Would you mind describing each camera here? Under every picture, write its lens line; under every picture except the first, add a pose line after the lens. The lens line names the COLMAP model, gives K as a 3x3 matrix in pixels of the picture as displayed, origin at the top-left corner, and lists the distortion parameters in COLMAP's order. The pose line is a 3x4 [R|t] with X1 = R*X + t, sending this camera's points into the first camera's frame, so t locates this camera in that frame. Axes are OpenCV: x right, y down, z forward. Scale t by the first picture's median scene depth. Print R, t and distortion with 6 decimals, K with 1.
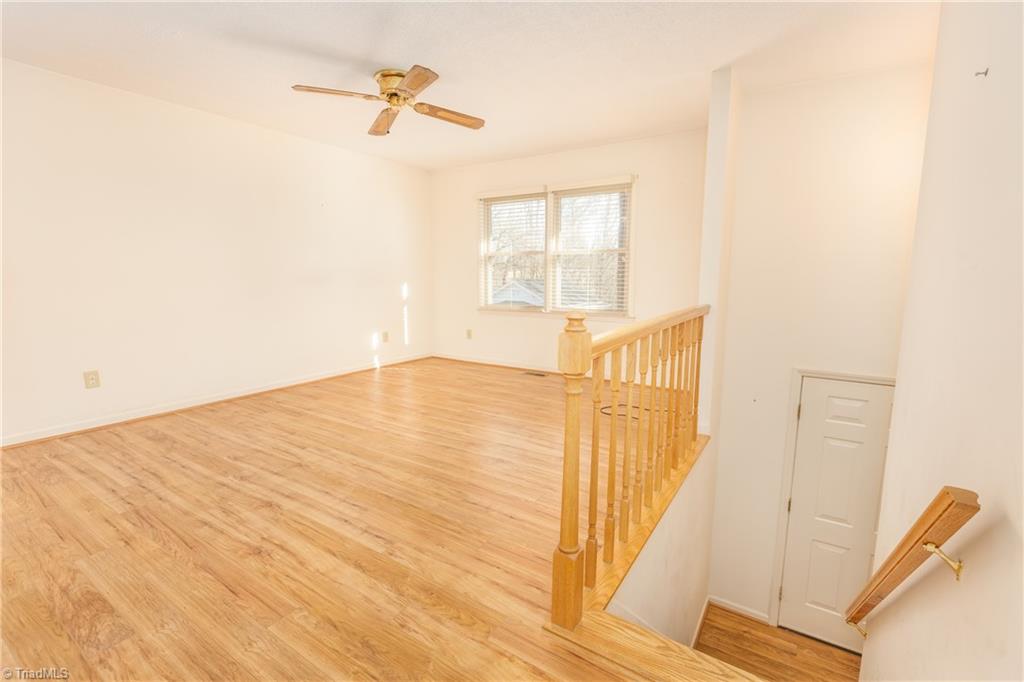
lens RADIAL K [[464.5, 0, 509.1], [0, 464.5, 336.9], [0, 0, 1]] dist [0.000489, -0.000655]
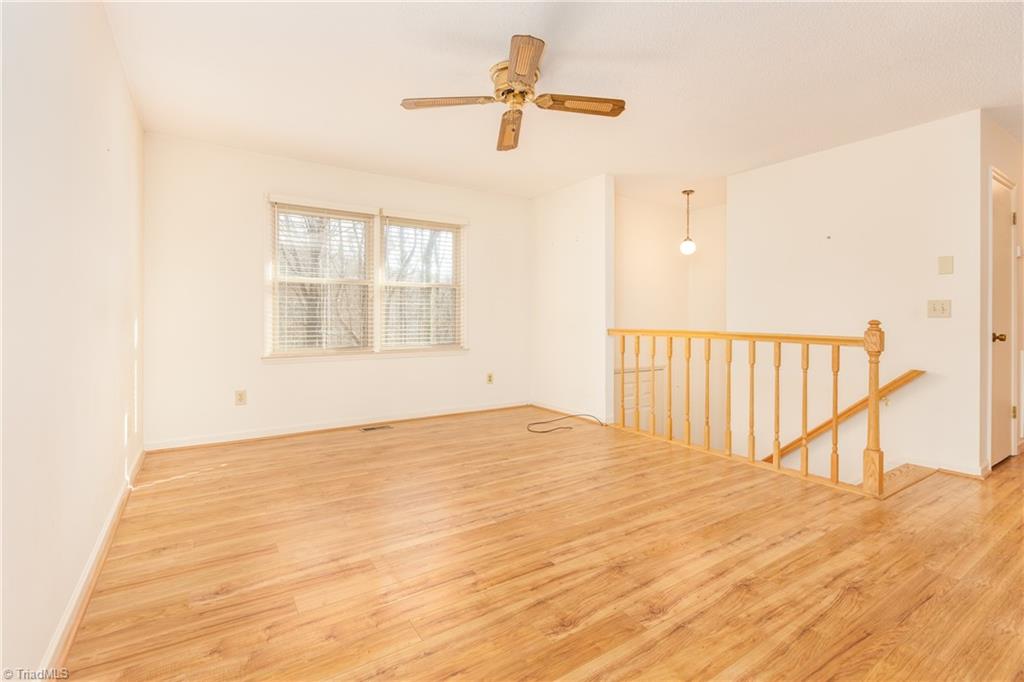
lens RADIAL K [[471.0, 0, 506.5], [0, 471.0, 320.8], [0, 0, 1]] dist [0.000699, -0.000769]
pose [[0.391551, -0.007671, 0.920124, -1.043312], [0.123081, 0.991416, -0.044110, -0.071916], [-0.911888, 0.130521, 0.389134, 0.743204]]
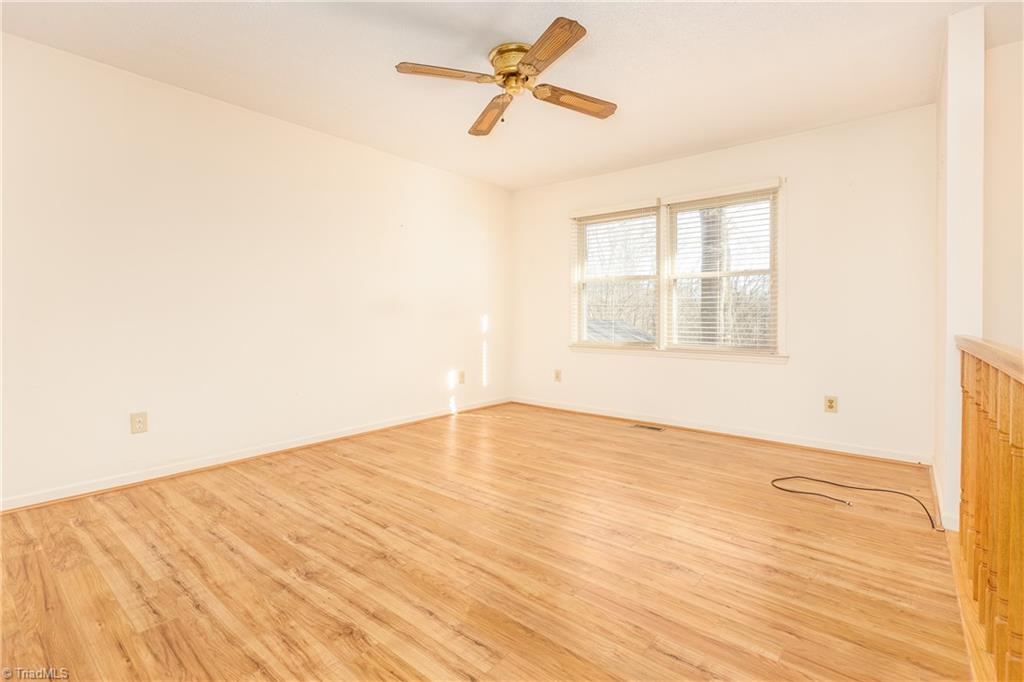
lens RADIAL K [[479.0, 0, 496.2], [0, 479.0, 317.0], [0, 0, 1]] dist [0.000363, 0.000661]
pose [[0.992249, -0.000533, -0.124266, -0.168916], [-0.015591, 0.991556, -0.128740, 0.004558], [0.123286, 0.129680, 0.983862, 0.226967]]
